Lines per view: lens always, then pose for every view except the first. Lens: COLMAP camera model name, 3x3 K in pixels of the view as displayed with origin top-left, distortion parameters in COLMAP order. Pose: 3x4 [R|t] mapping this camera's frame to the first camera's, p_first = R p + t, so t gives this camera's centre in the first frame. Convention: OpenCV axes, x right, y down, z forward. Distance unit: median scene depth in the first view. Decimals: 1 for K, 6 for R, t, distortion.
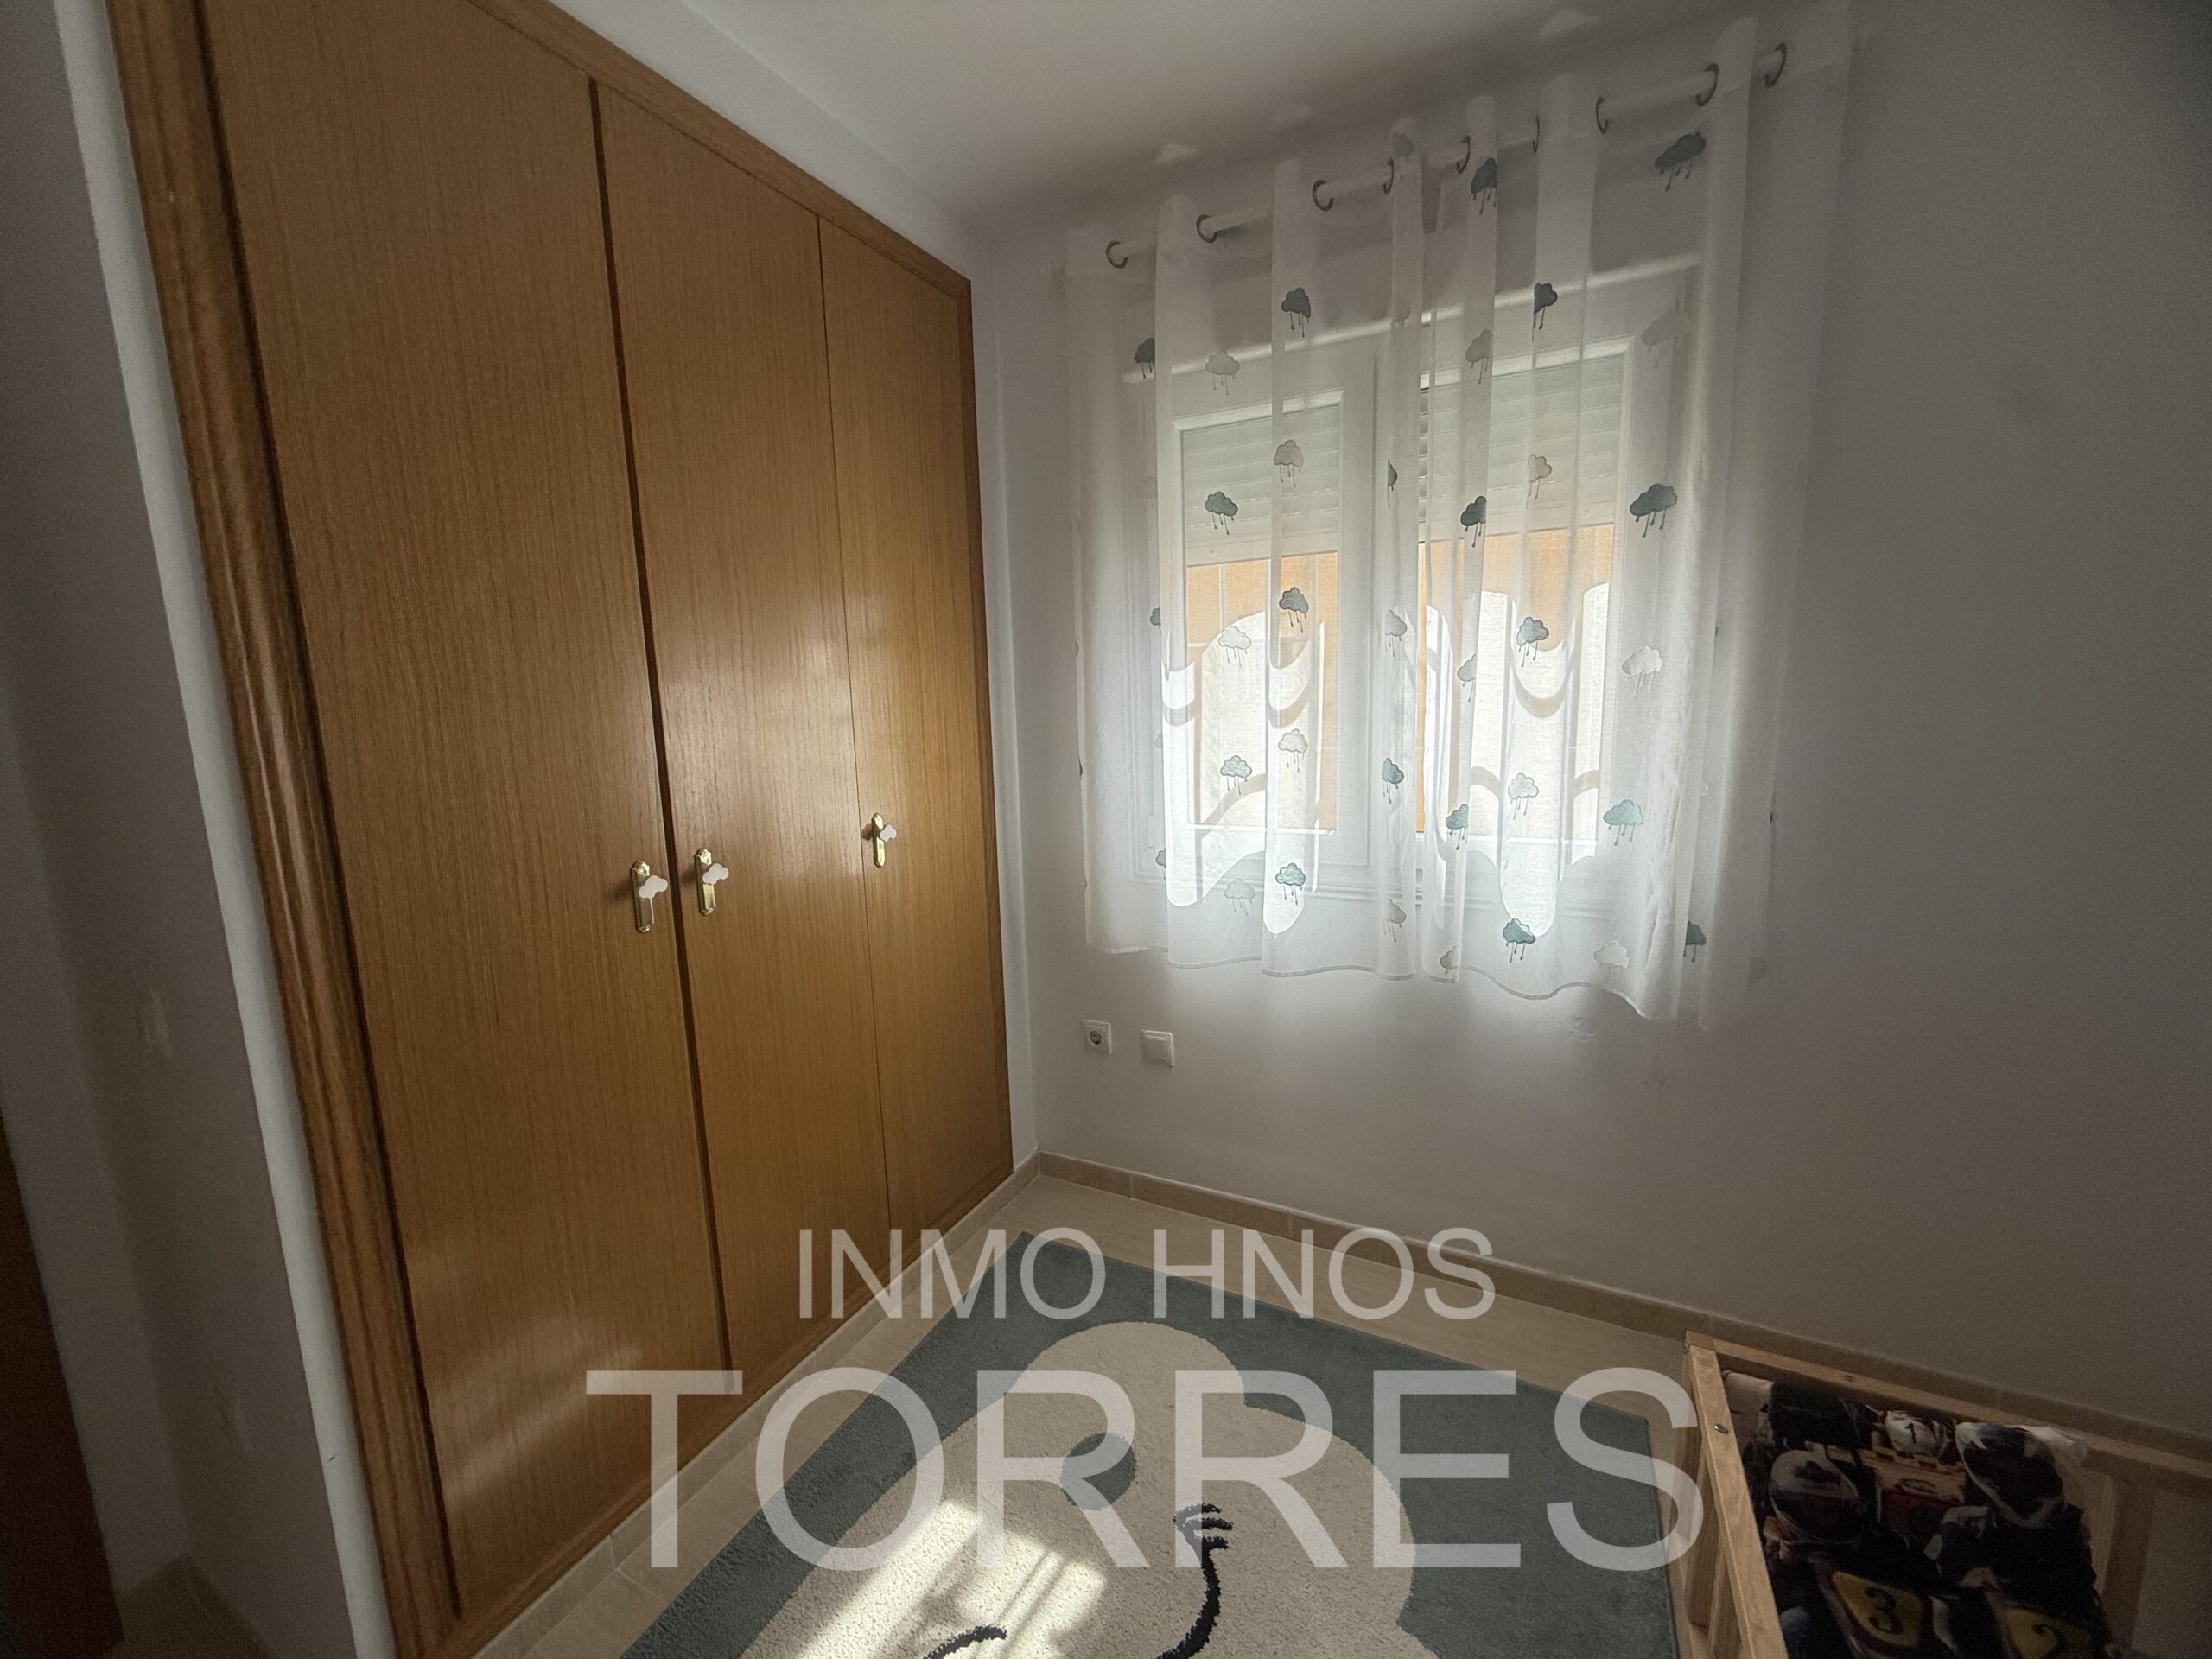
lens RADIAL K [[880.5, 0, 1101.6], [0, 880.5, 826.3], [0, 0, 1]] dist [0.000493, -0.000140]
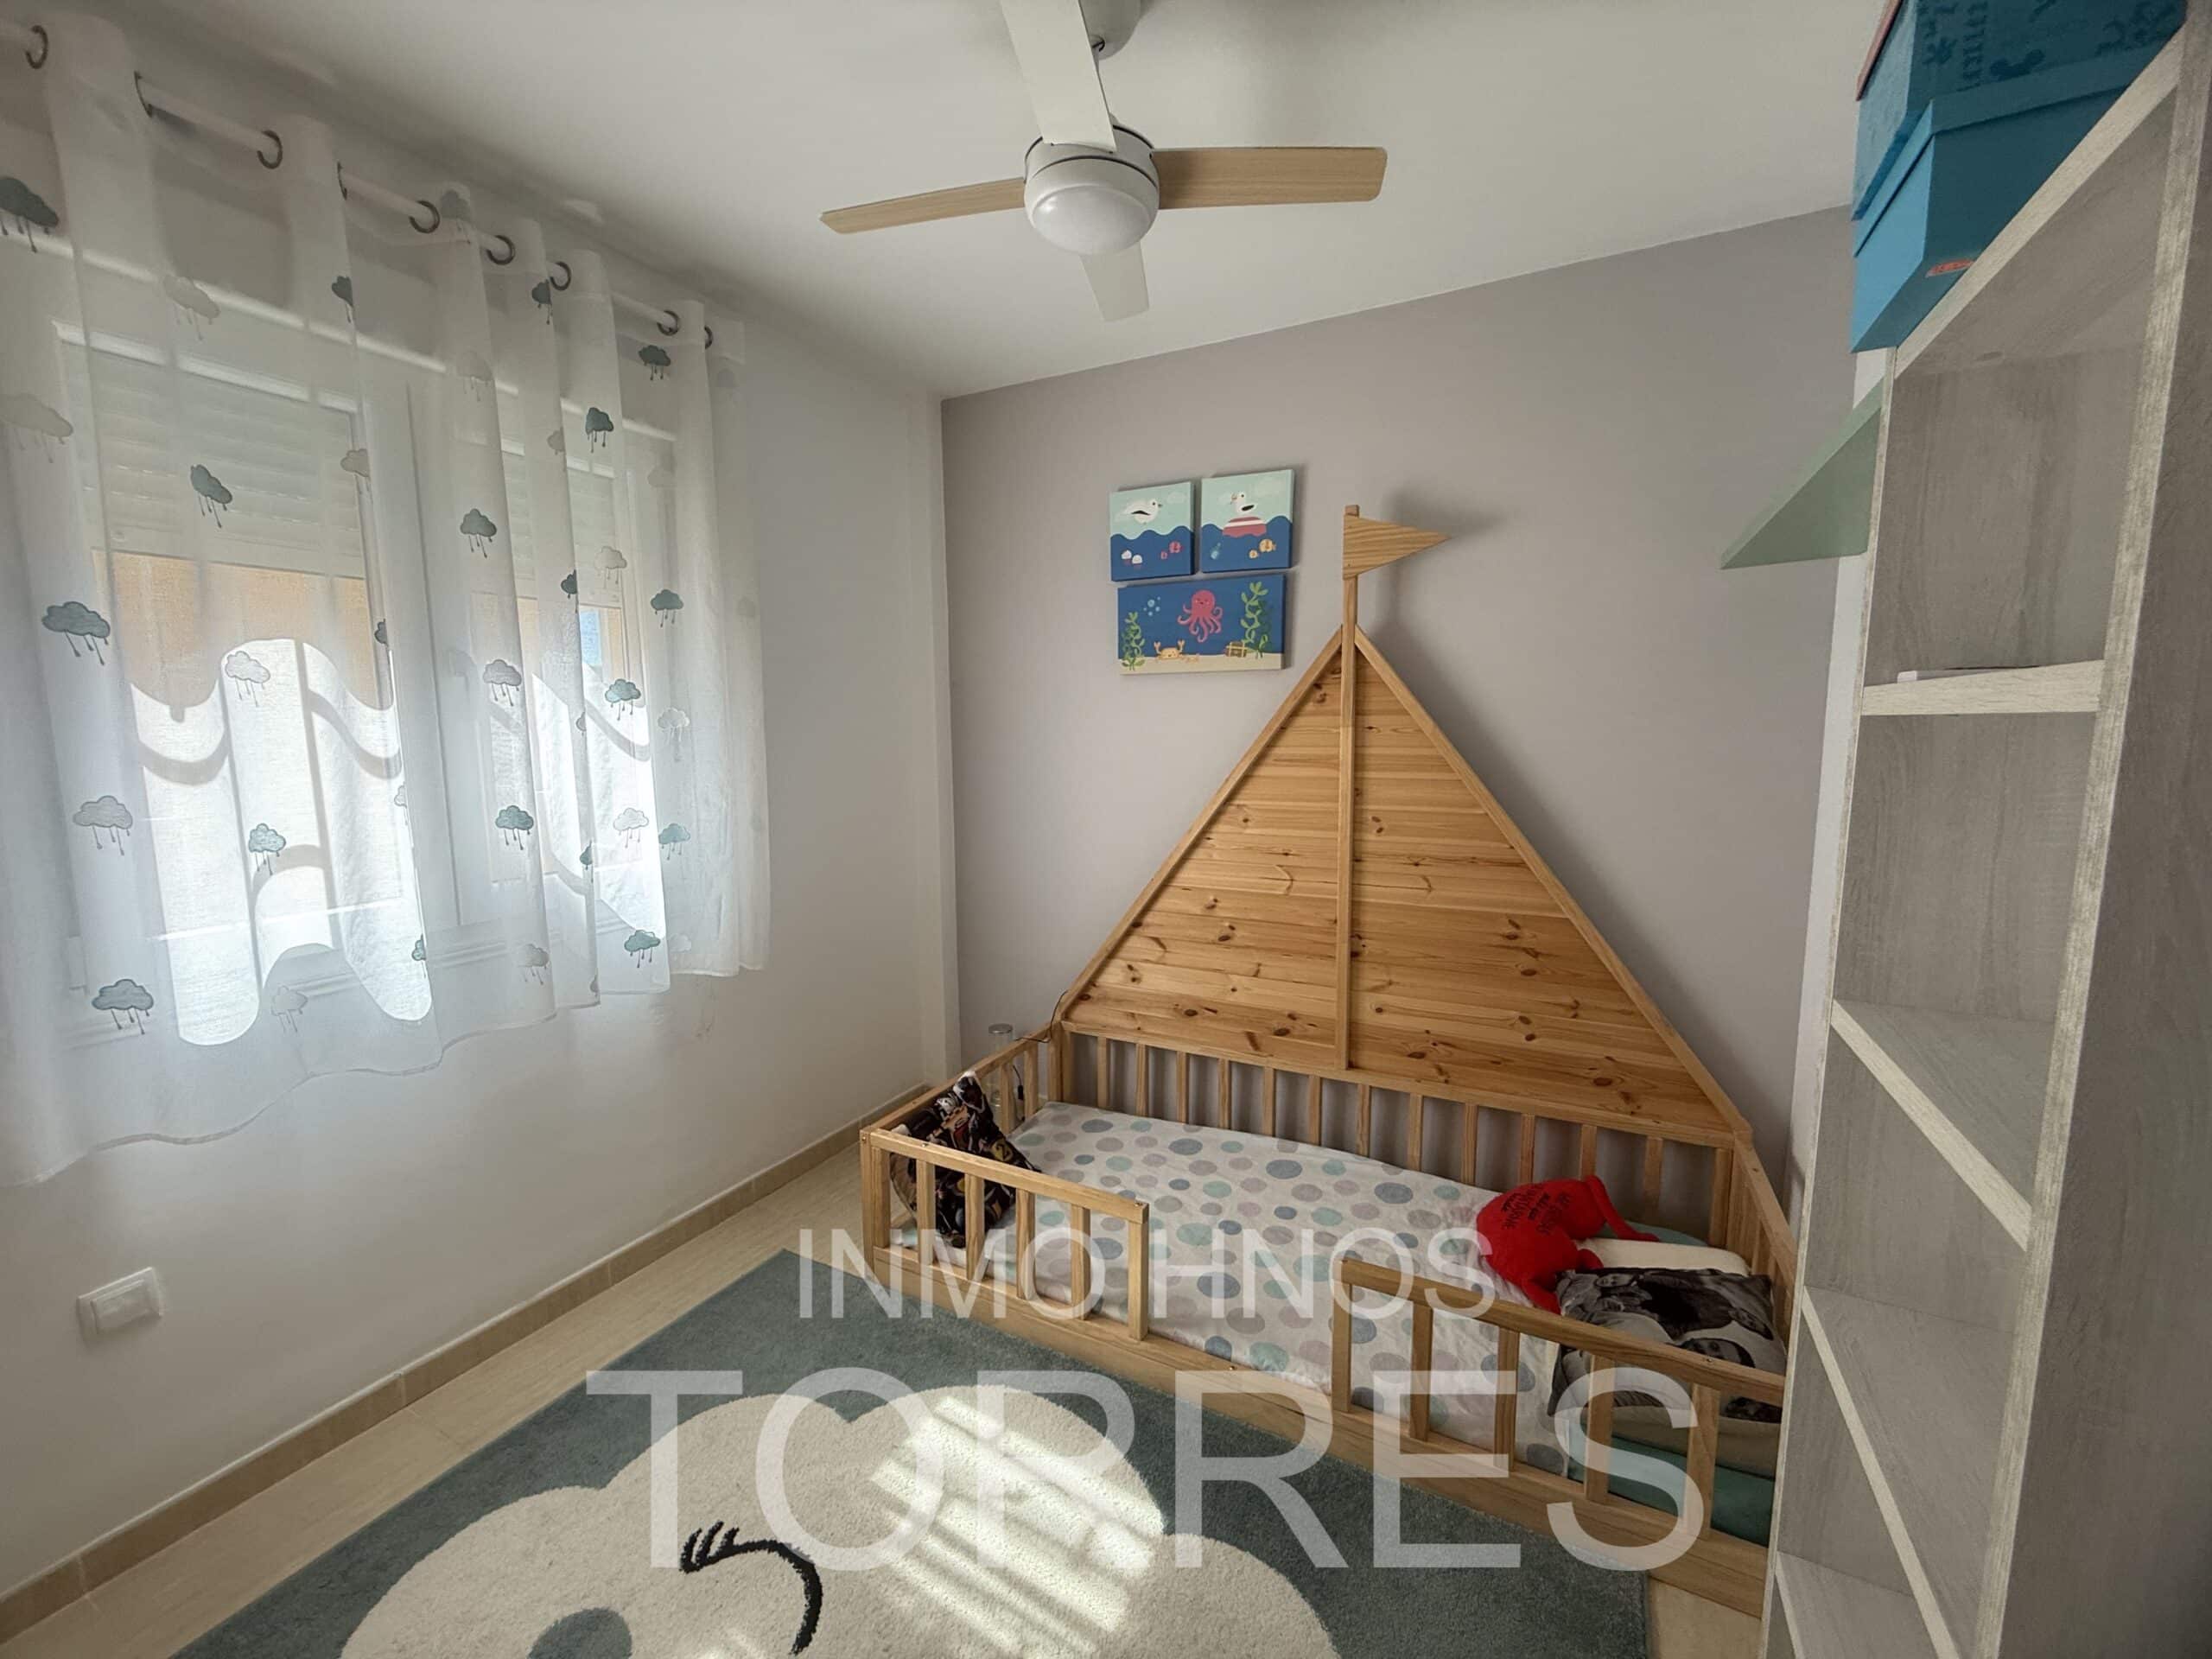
lens RADIAL K [[880.5, 0, 1099.5], [0, 880.5, 834.7], [0, 0, 1]] dist [0.000493, -0.000140]
pose [[0.016873, -0.093946, 0.995434, -0.690138], [0.158893, 0.983176, 0.090096, -0.030736], [-0.987152, 0.156647, 0.031517, 0.330905]]
